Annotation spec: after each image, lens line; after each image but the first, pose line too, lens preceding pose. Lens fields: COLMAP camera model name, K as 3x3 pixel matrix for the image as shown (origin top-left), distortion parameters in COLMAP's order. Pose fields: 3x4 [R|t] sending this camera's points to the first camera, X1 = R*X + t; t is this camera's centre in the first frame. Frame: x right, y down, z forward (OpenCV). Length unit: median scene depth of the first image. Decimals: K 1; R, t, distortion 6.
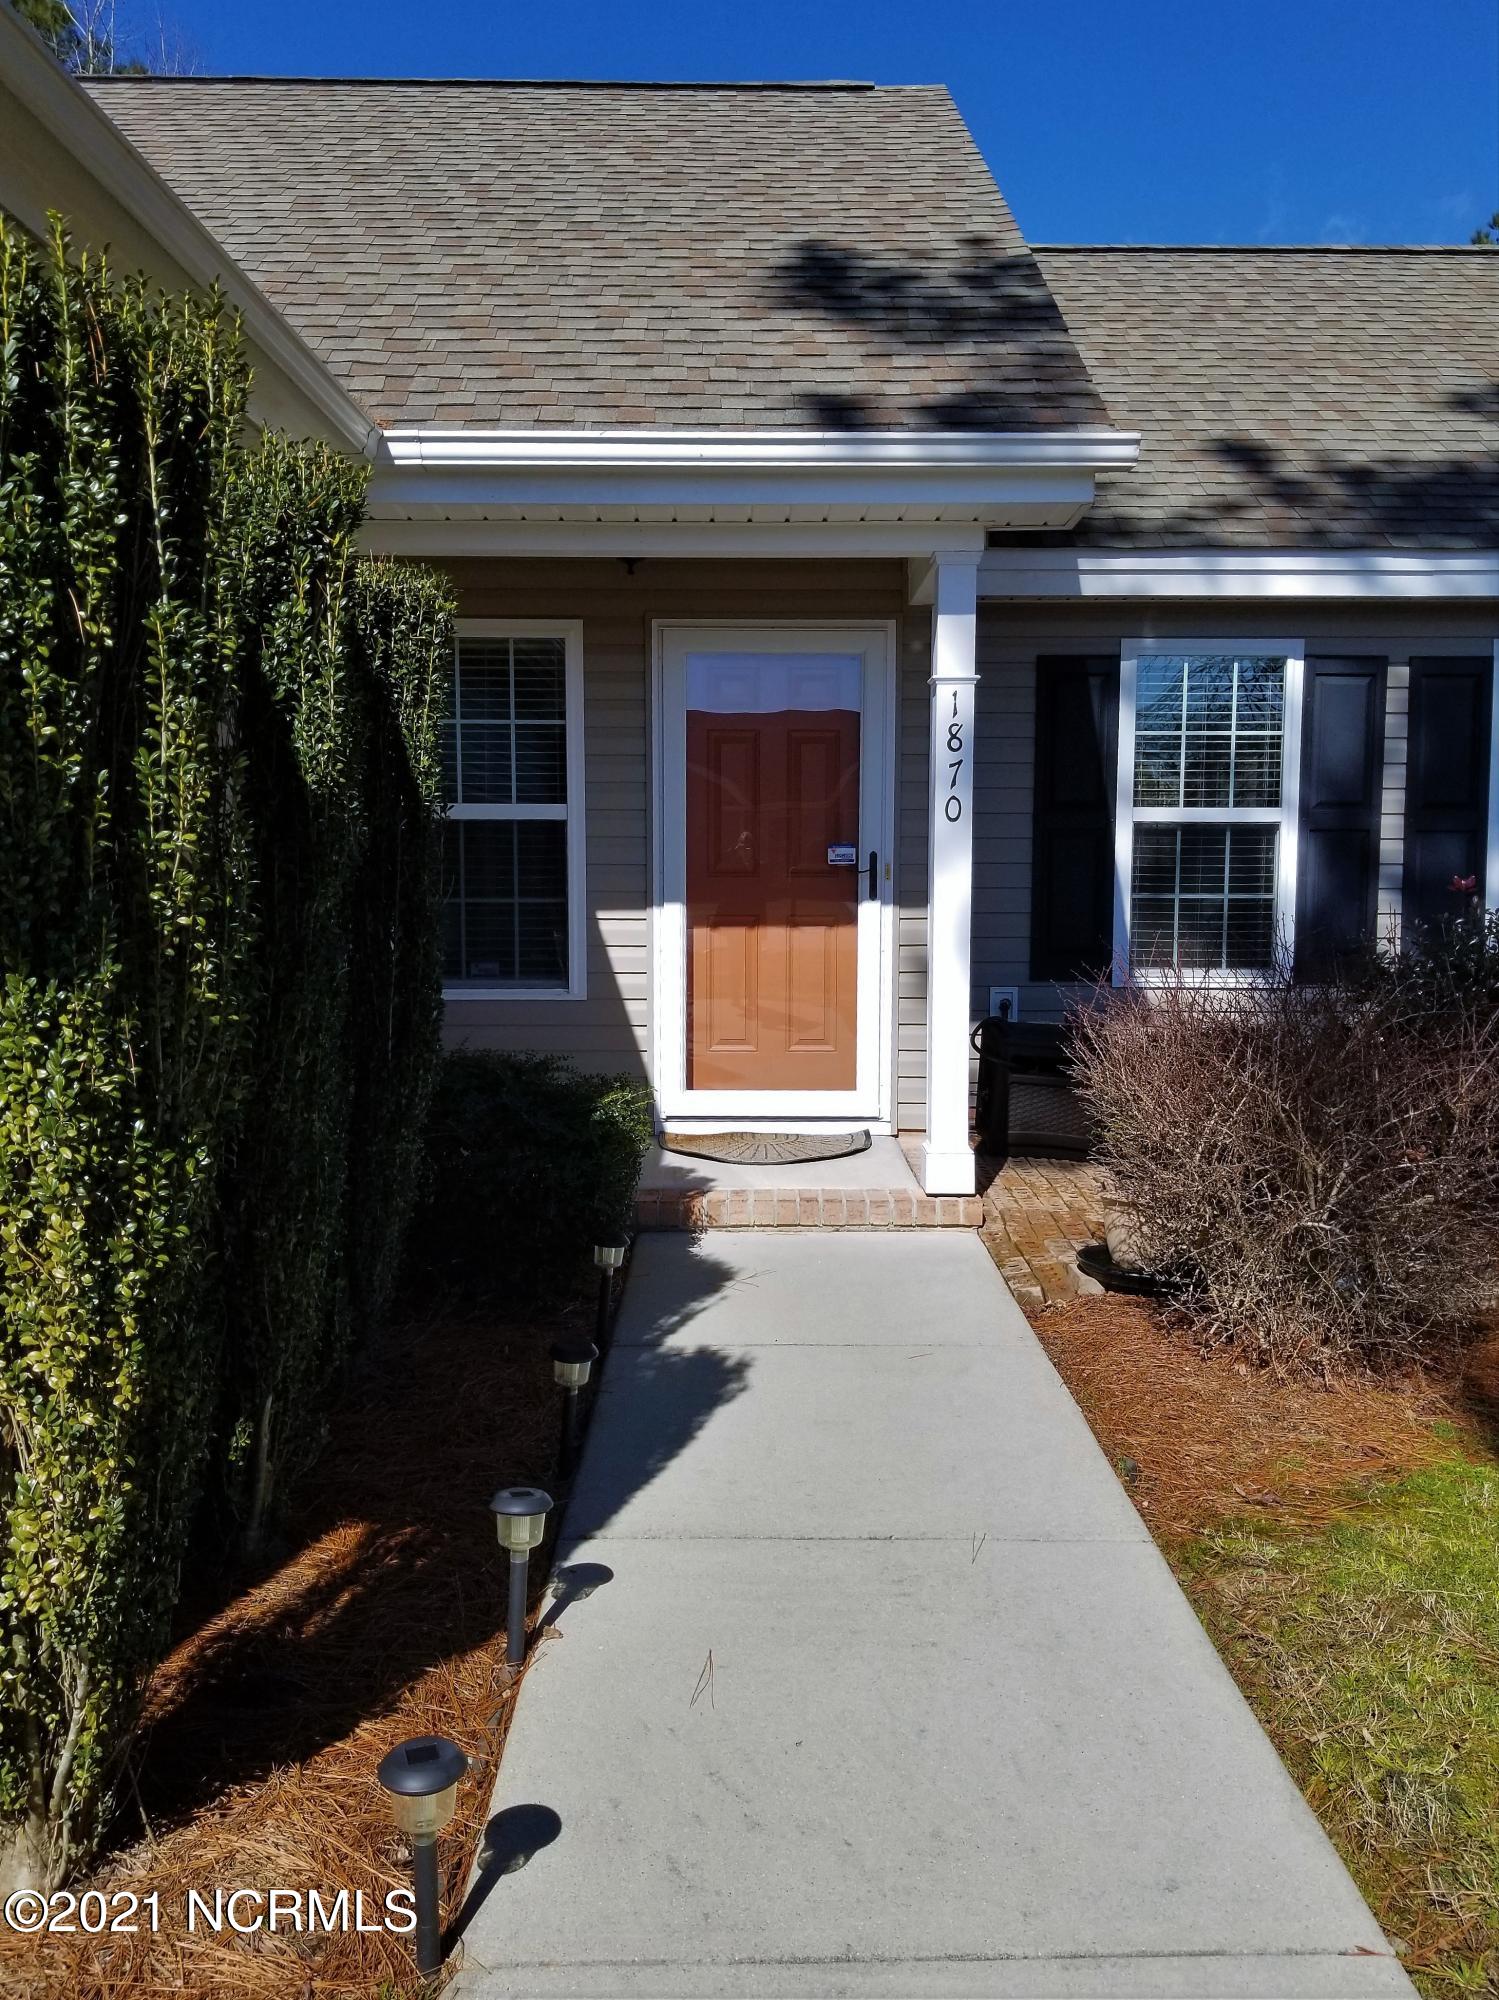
lens RADIAL K [[1607.1, 0, 761.2], [0, 1607.1, 990.1], [0, 0, 1]] dist [0.105090, -0.207854]
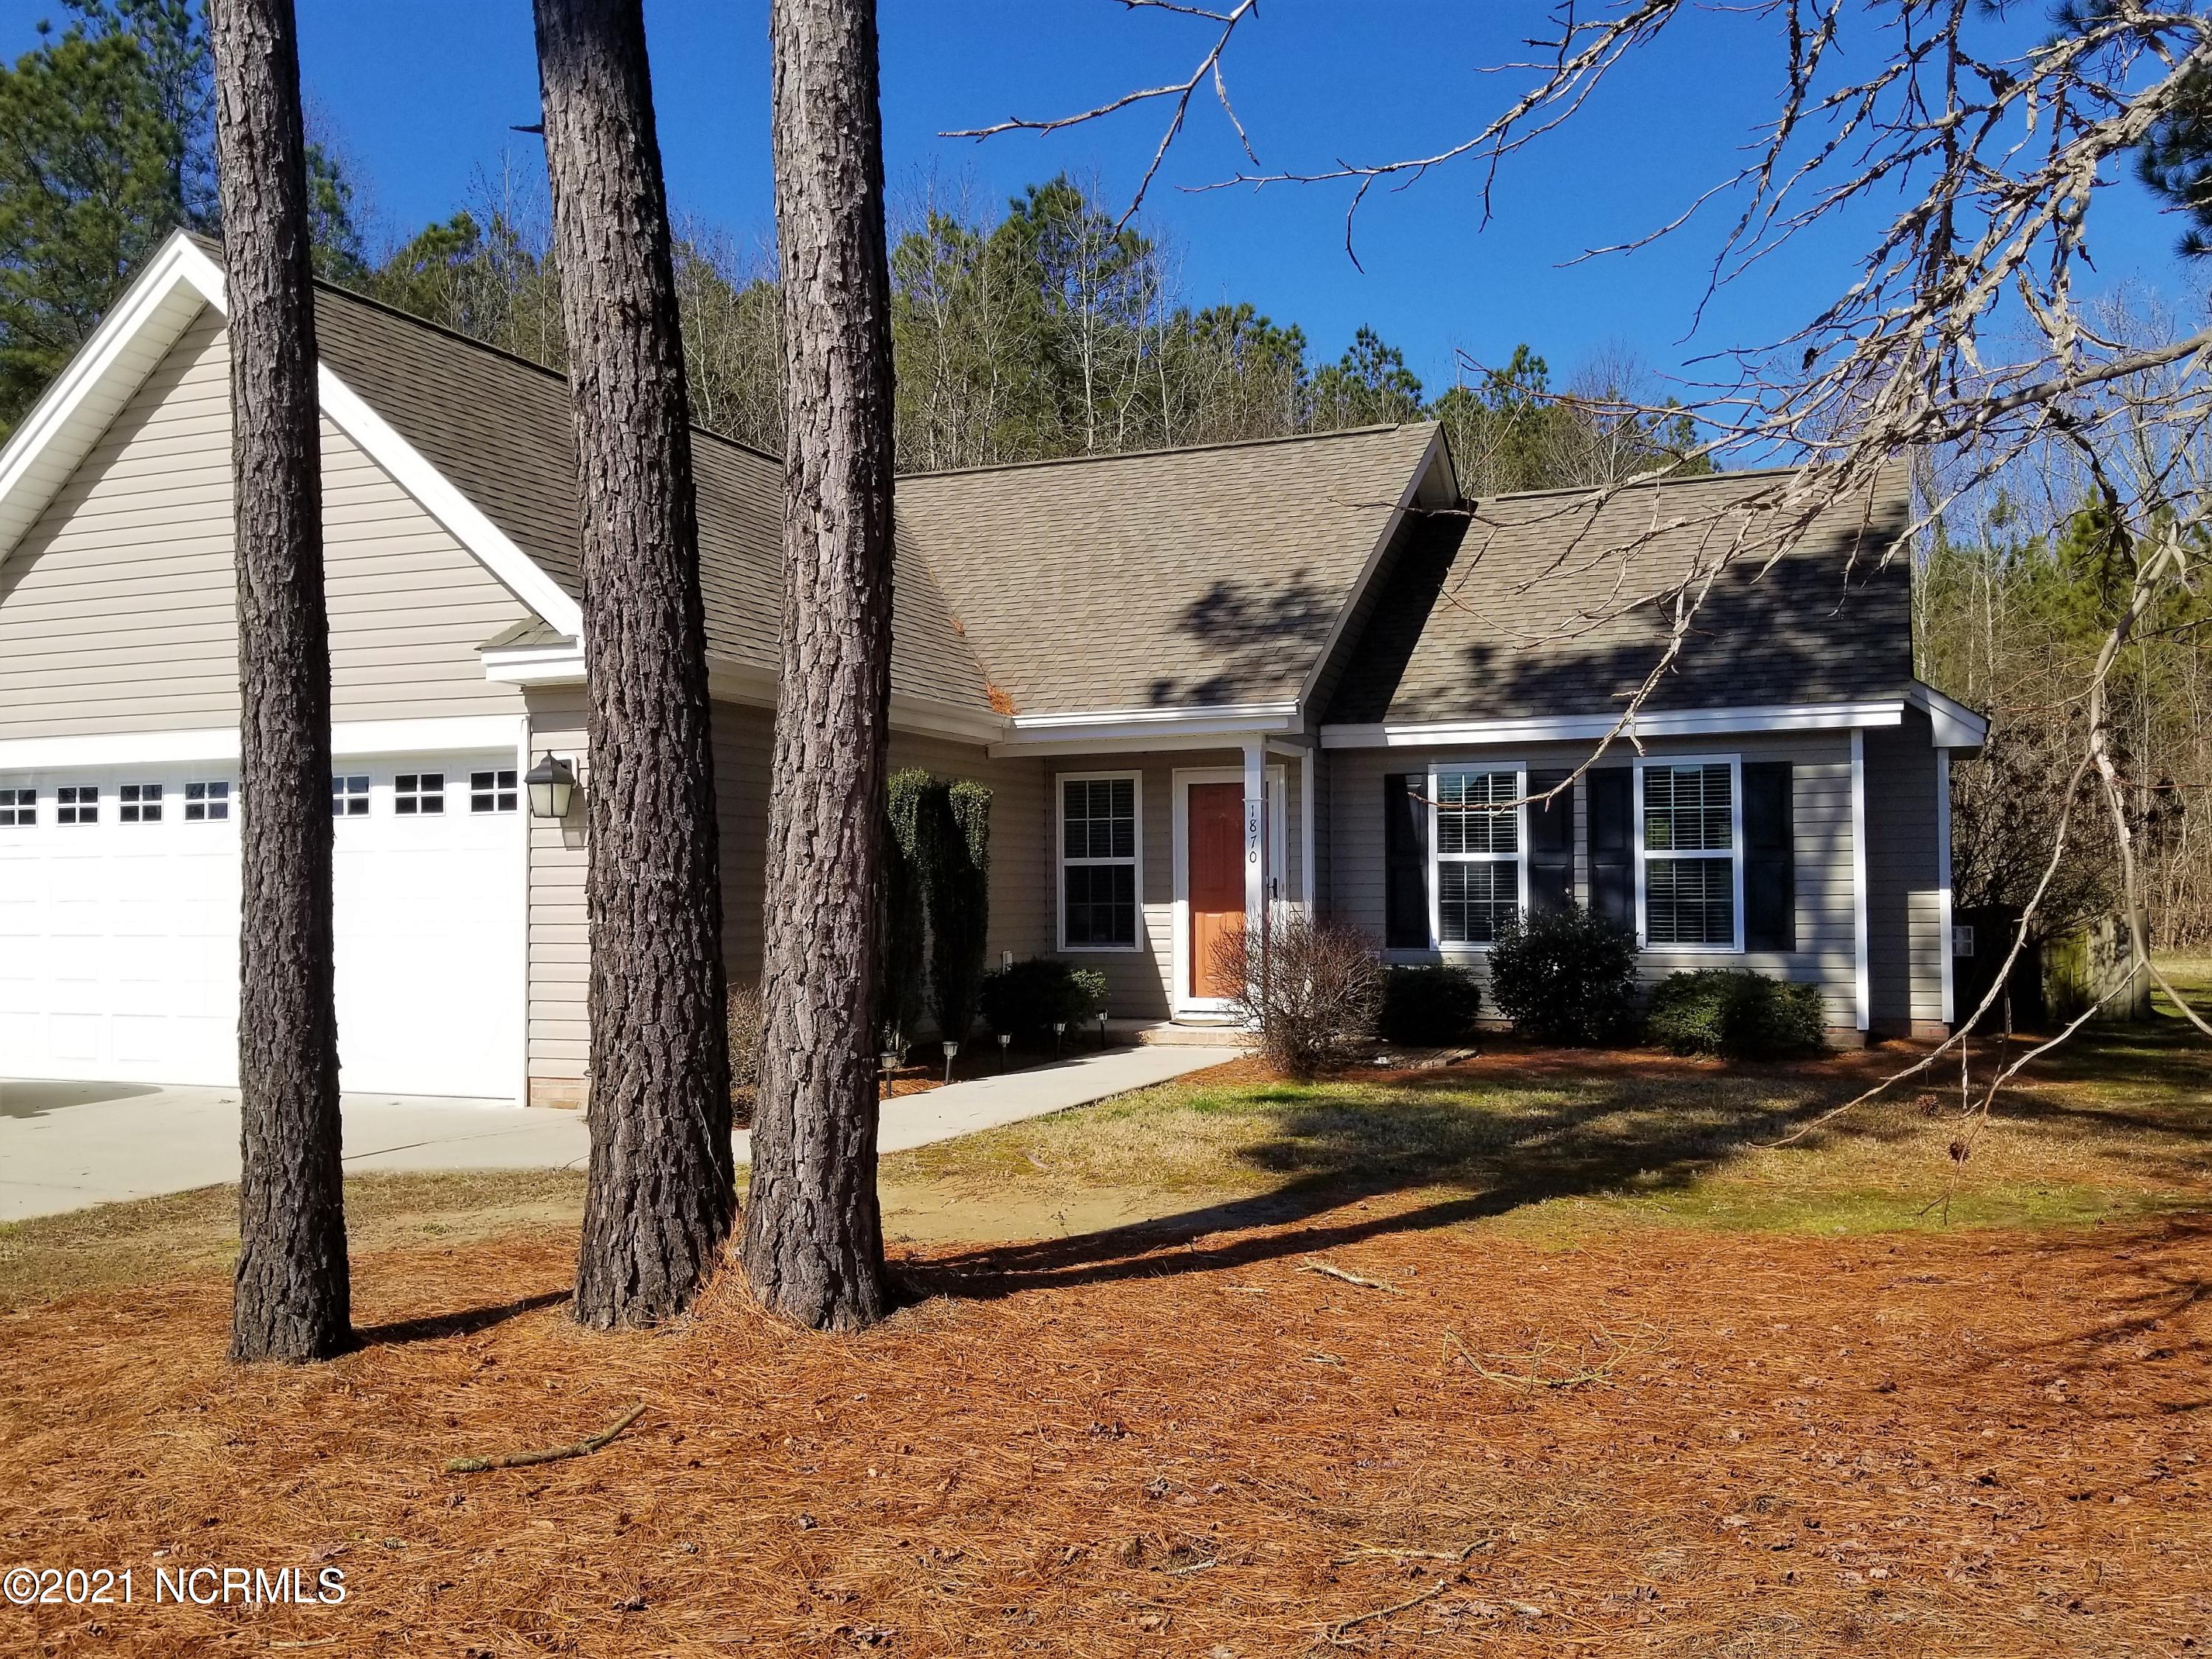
lens RADIAL K [[1715.0, 0, 1068.6], [0, 1715.0, 862.9], [0, 0, 1]] dist [0.013704, -0.005473]
pose [[0.903759, -0.014221, -0.427806, 0.857999], [-0.029193, 0.995073, -0.094751, 0.118337], [0.427046, 0.098121, 0.898890, -1.165998]]
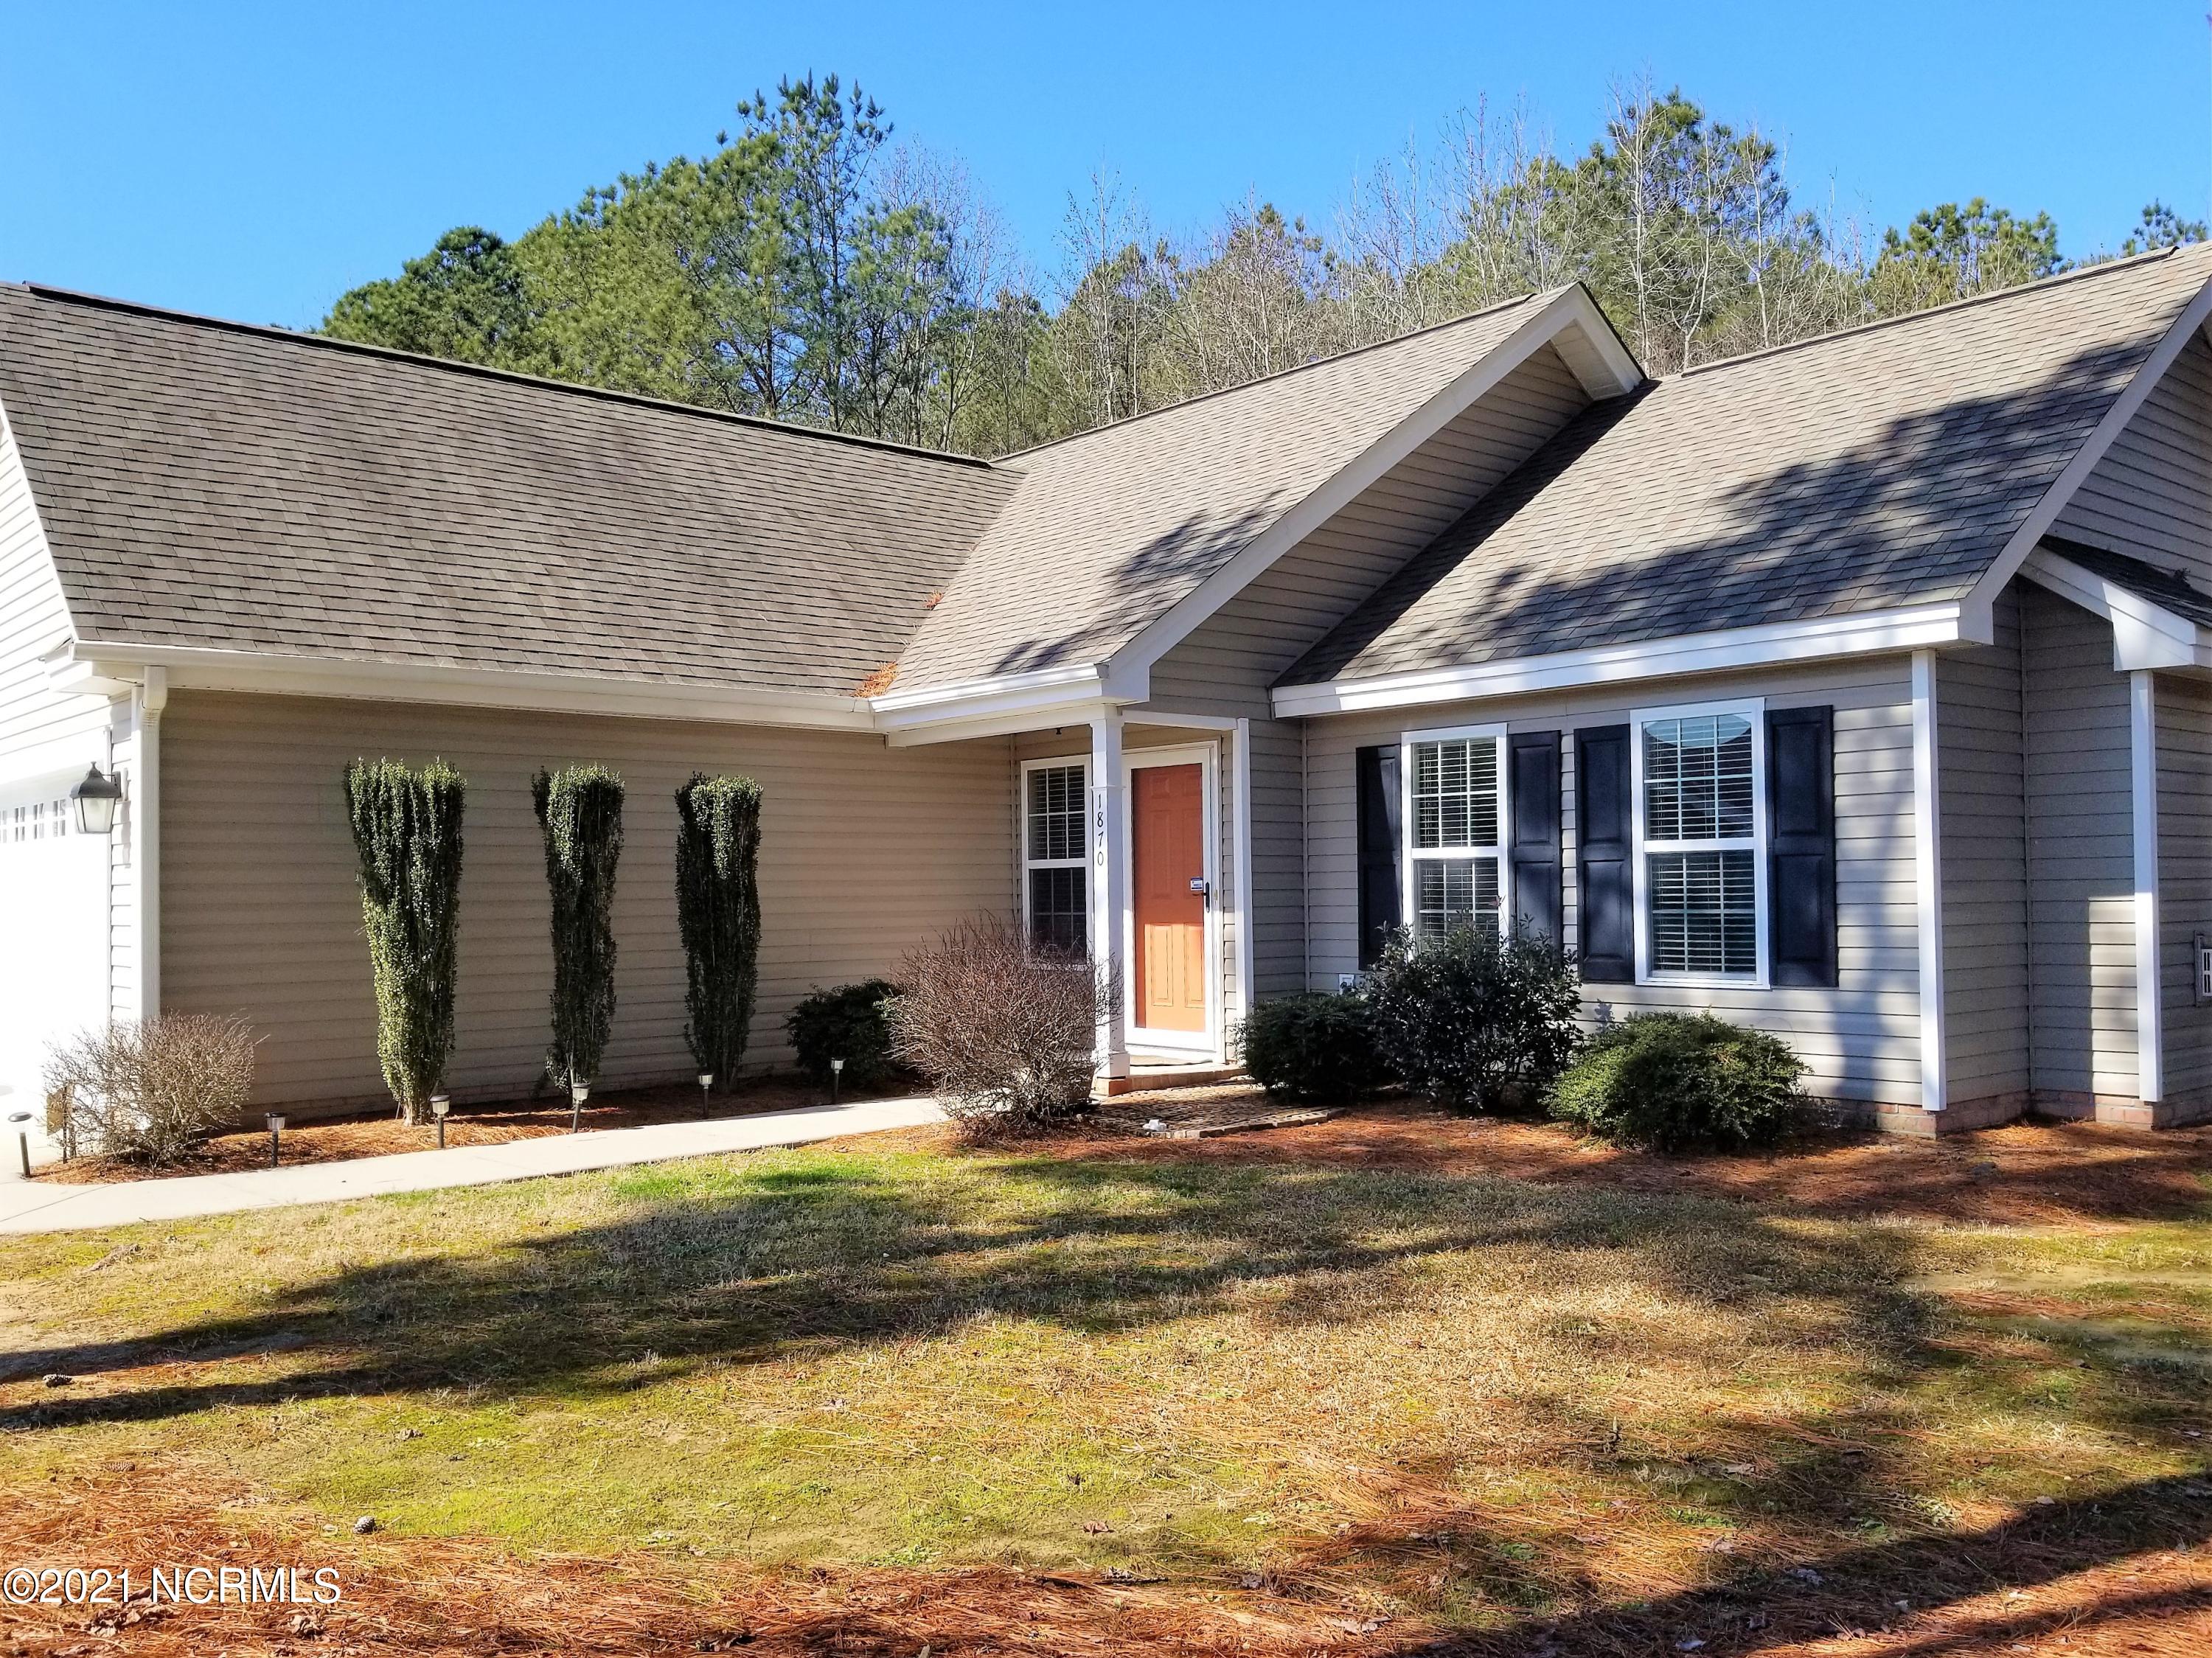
lens RADIAL K [[1714.9, 0, 1068.6], [0, 1714.9, 862.4], [0, 0, 1]] dist [0.013704, -0.005473]
pose [[0.647763, -0.023366, -0.761483, 1.458352], [-0.050427, 0.996022, -0.073459, 0.028949], [0.760171, 0.085984, 0.644009, -0.232072]]
